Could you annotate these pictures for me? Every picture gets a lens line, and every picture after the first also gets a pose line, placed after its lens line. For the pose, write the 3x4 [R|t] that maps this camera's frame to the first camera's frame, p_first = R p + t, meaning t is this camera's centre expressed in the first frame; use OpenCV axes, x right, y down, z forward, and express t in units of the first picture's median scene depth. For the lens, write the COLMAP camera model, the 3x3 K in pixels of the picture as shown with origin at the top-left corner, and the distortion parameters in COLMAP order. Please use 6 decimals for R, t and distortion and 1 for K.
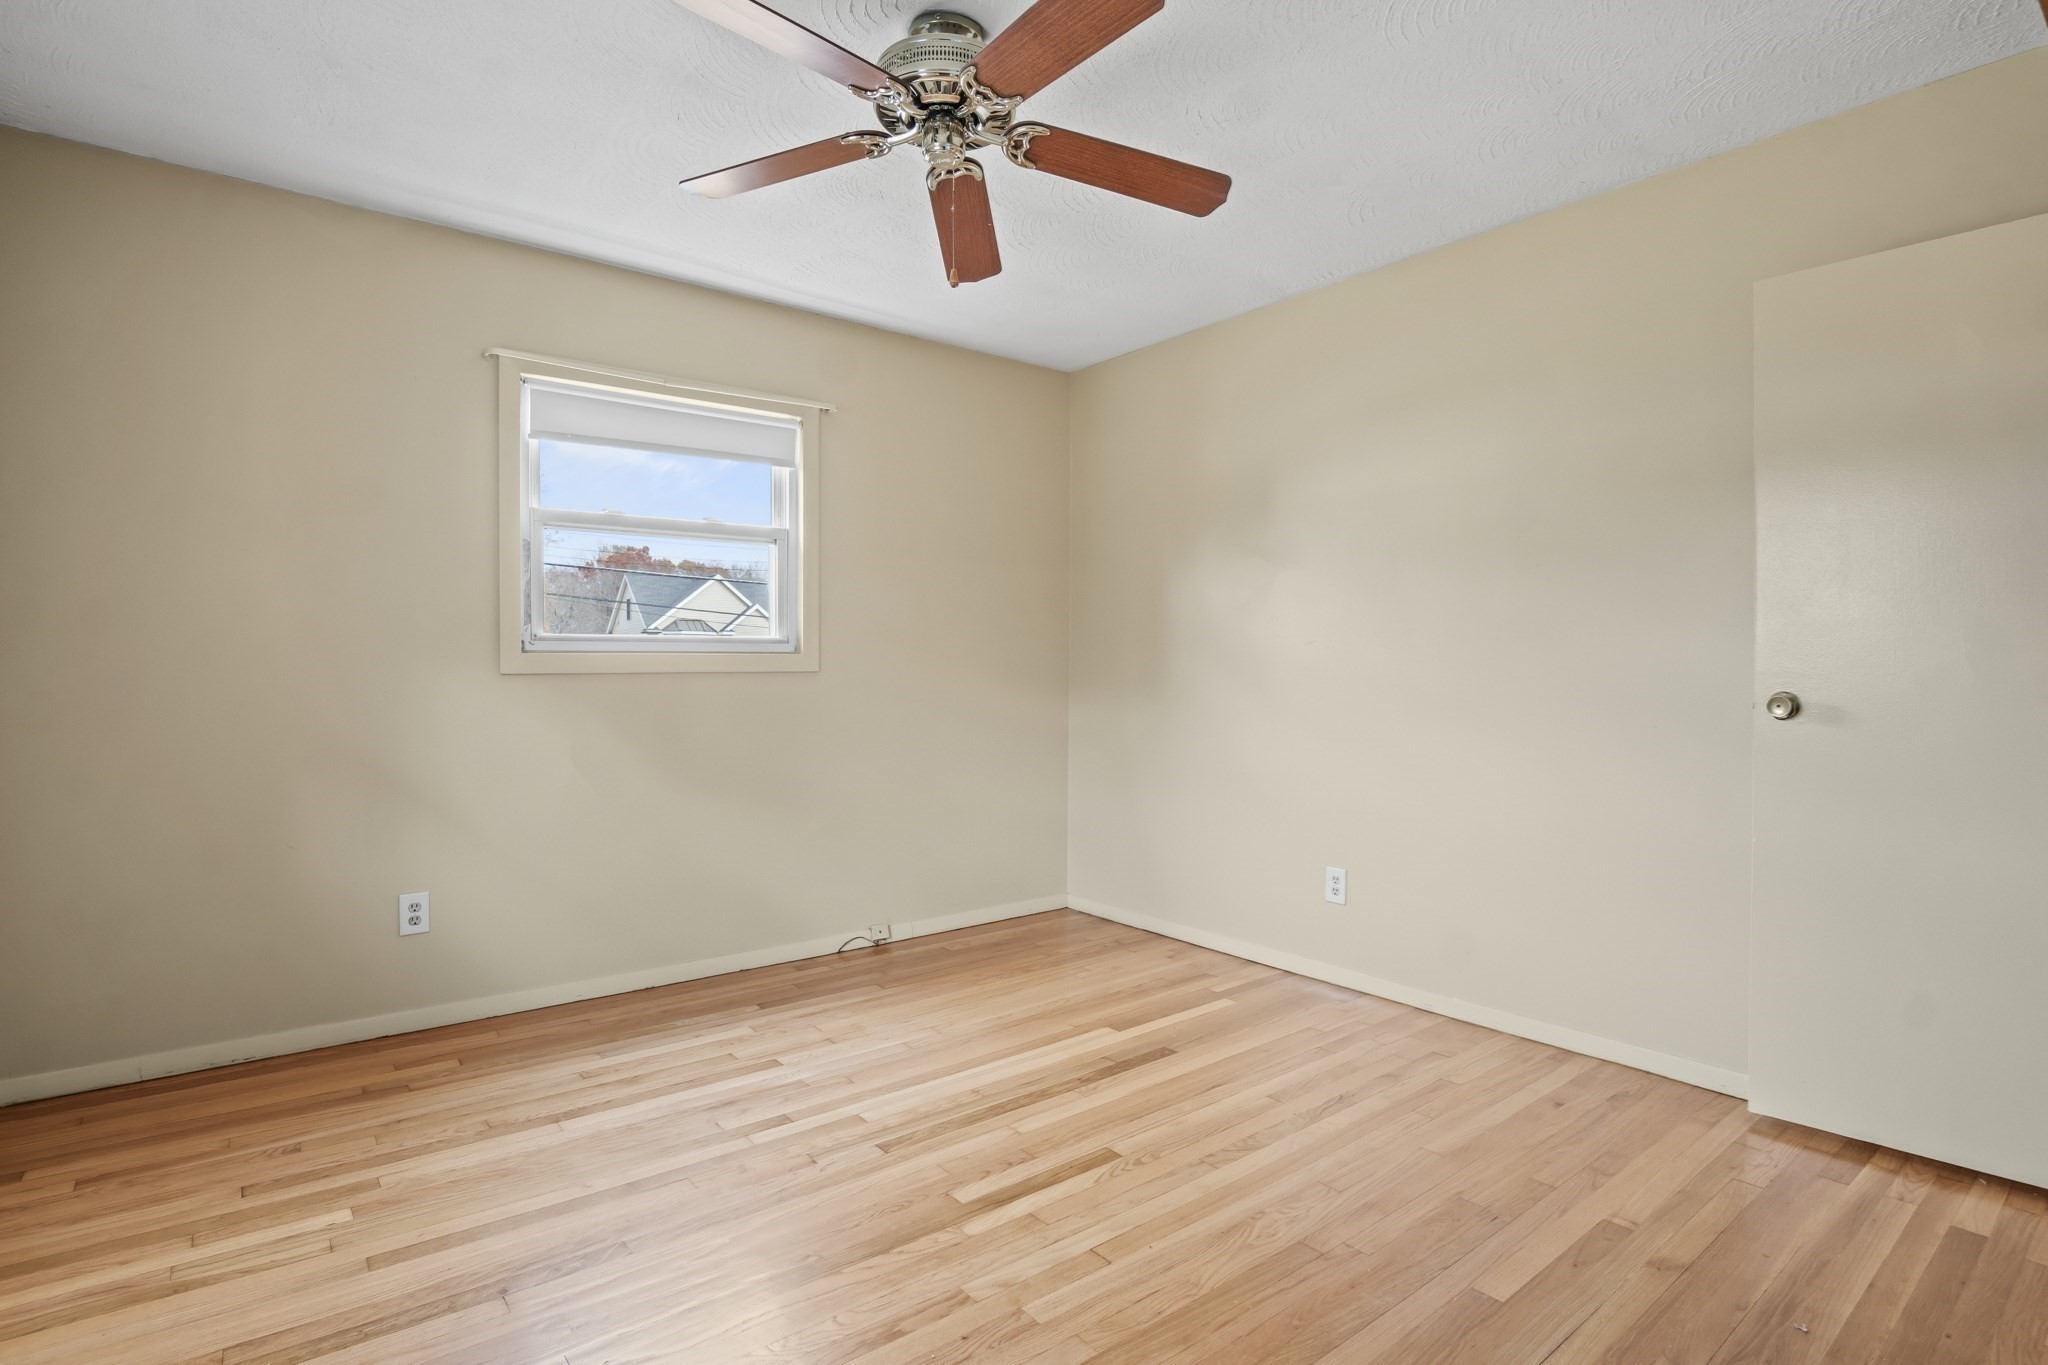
lens RADIAL K [[1041.8, 0, 1050.9], [0, 1041.8, 682.7], [0, 0, 1]] dist [-0.022472, -0.000837]
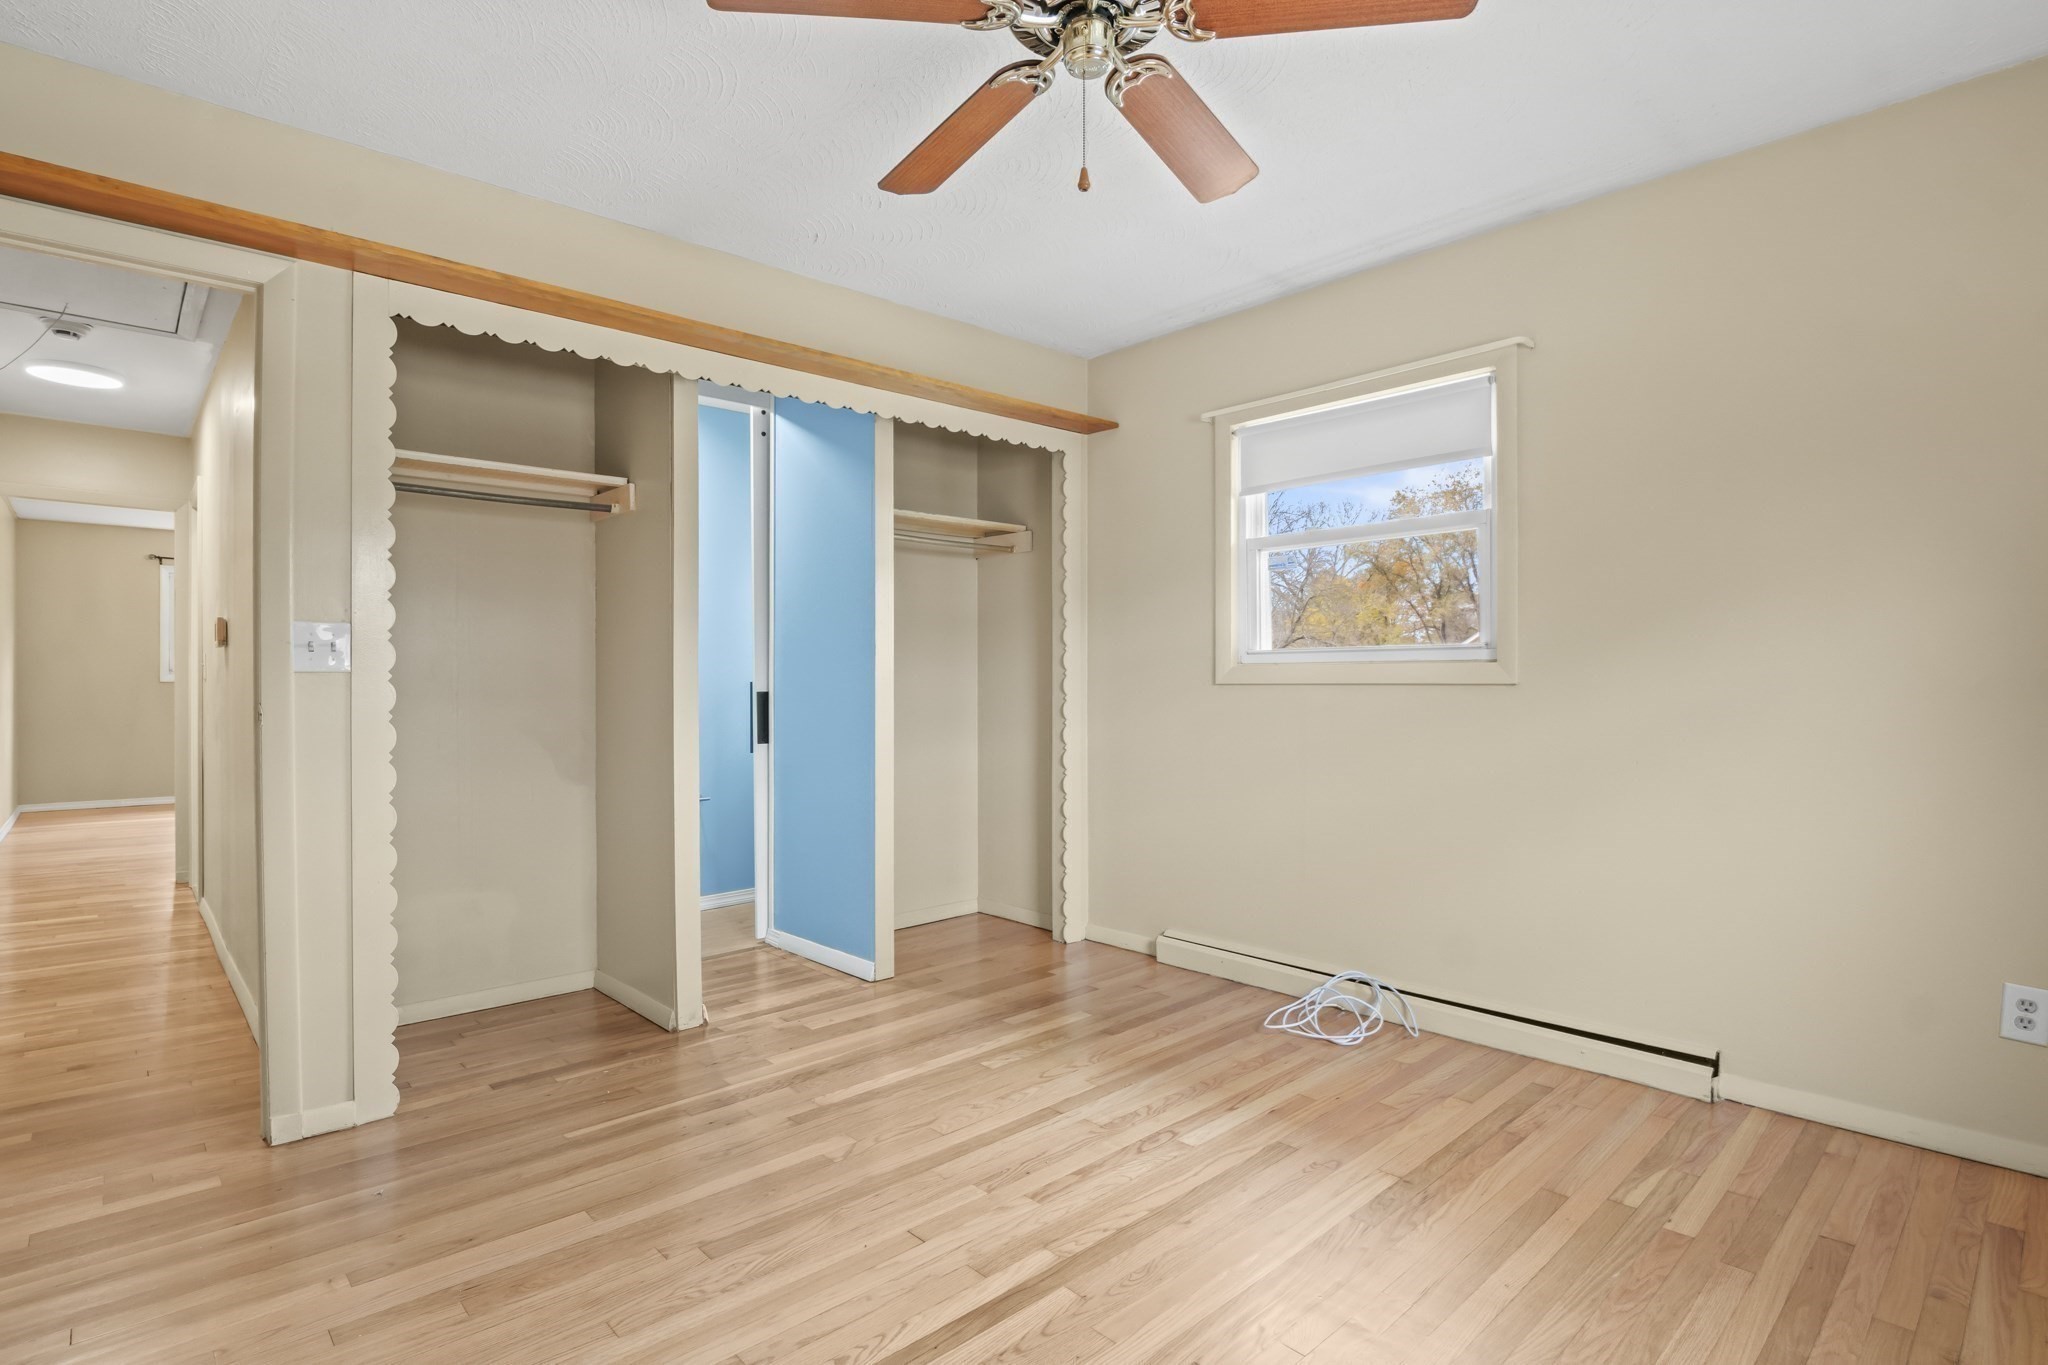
lens RADIAL K [[1009.3, 0, 1028.3], [0, 1009.3, 676.9], [0, 0, 1]] dist [-0.014250, -0.000141]
pose [[-0.998385, 0.001588, -0.056791, -0.006125], [0.001061, 0.999956, 0.009300, -0.016852], [0.056803, 0.009225, -0.998343, 1.406361]]
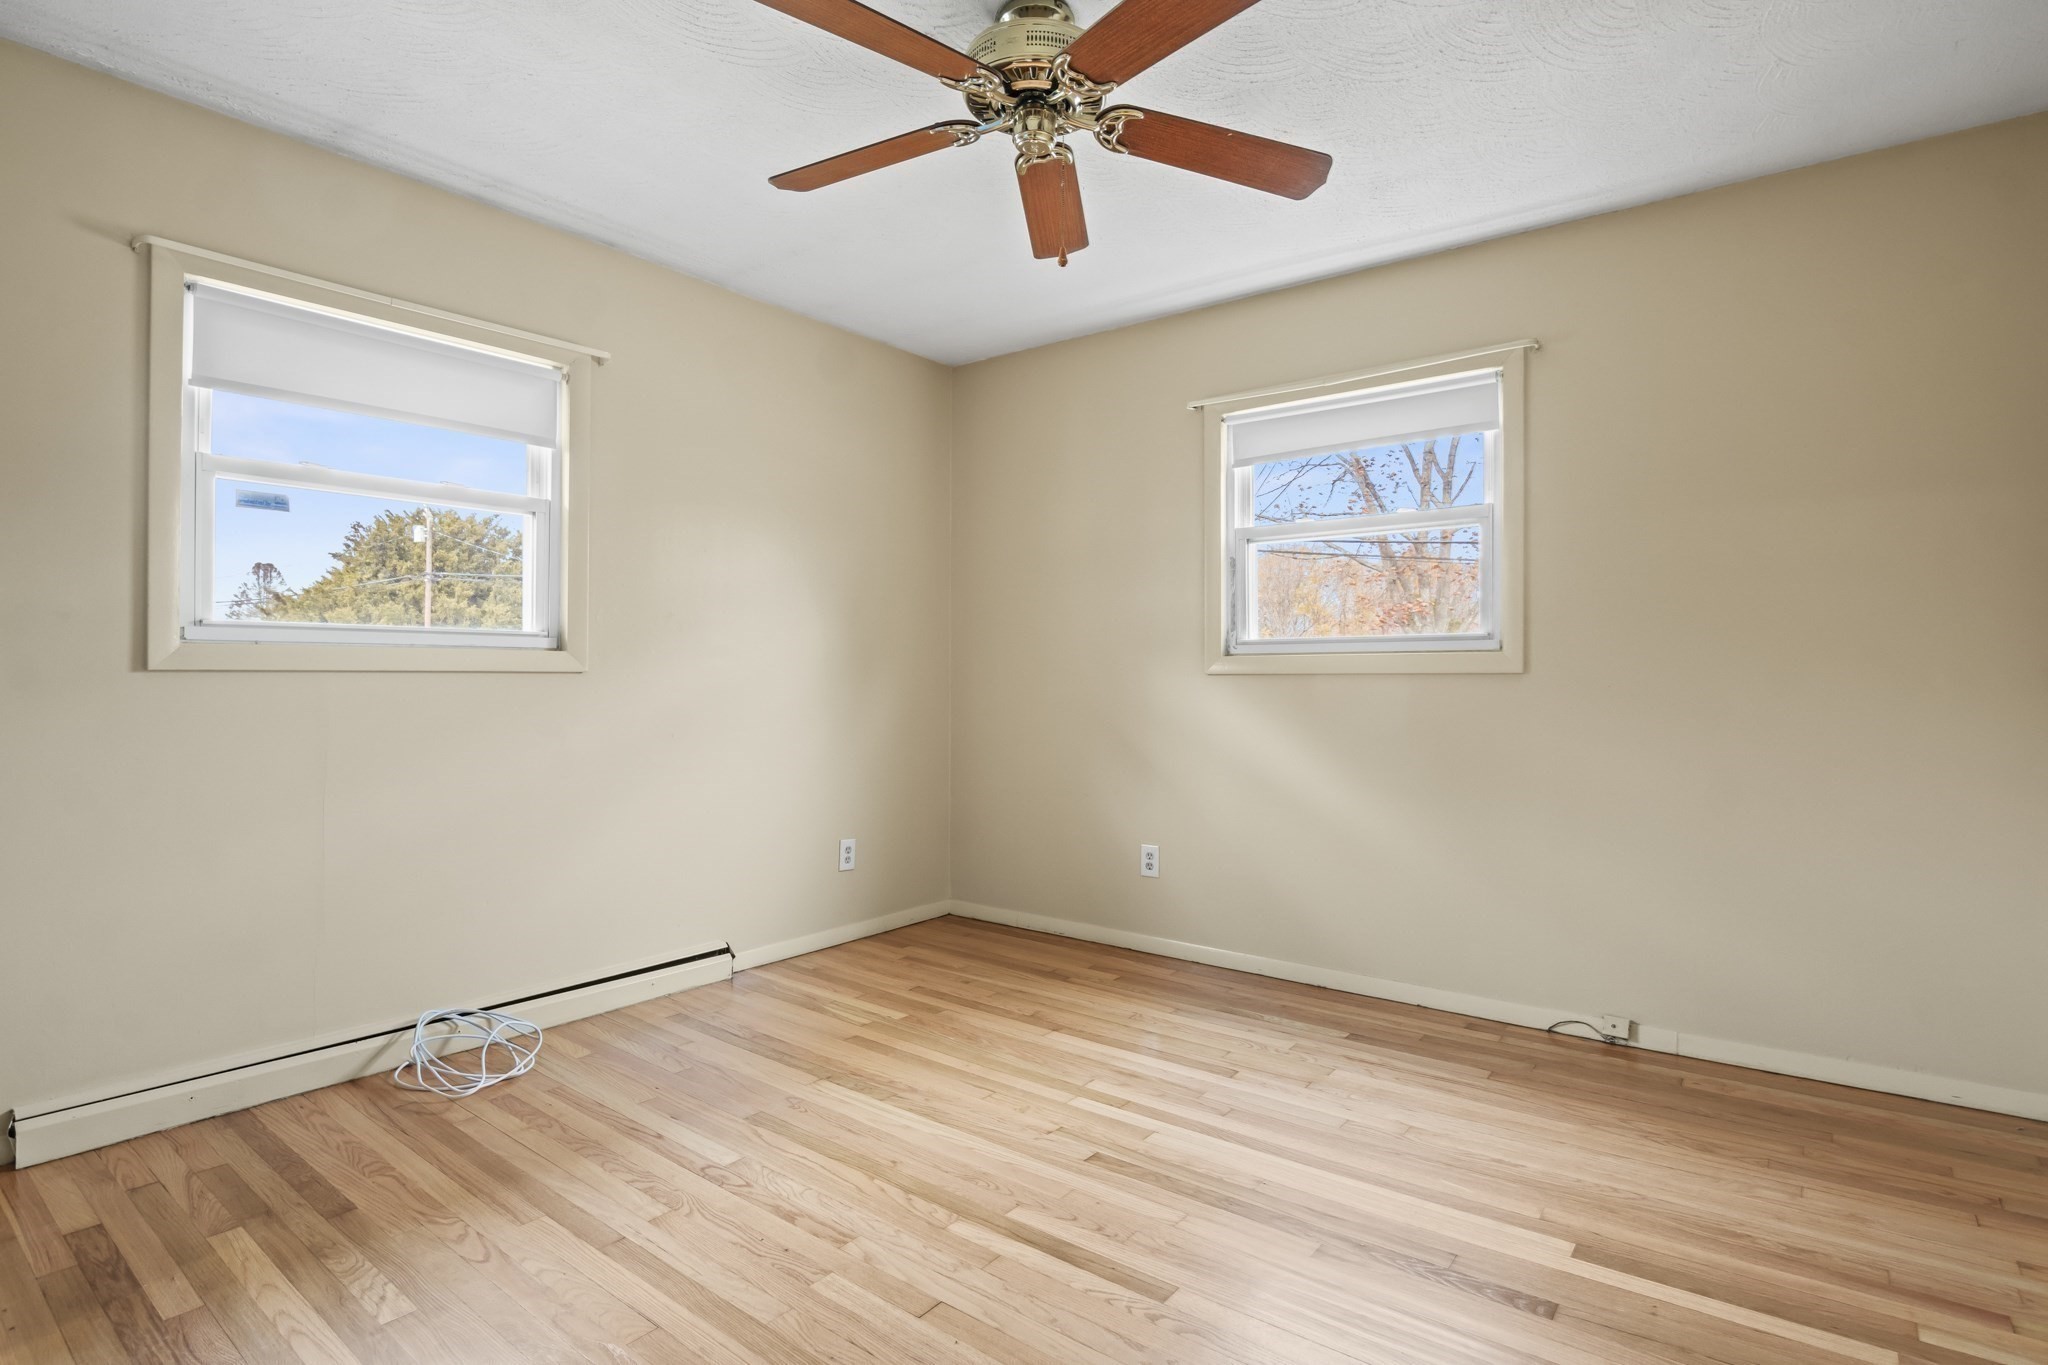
lens RADIAL K [[1040.7, 0, 1014.7], [0, 1040.7, 658.6], [0, 0, 1]] dist [-0.015456, -0.001013]
pose [[0.207485, -0.014953, -0.978124, 0.665136], [-0.016730, 0.999683, -0.018832, 0.000015], [0.978095, 0.020271, 0.207169, 0.607908]]
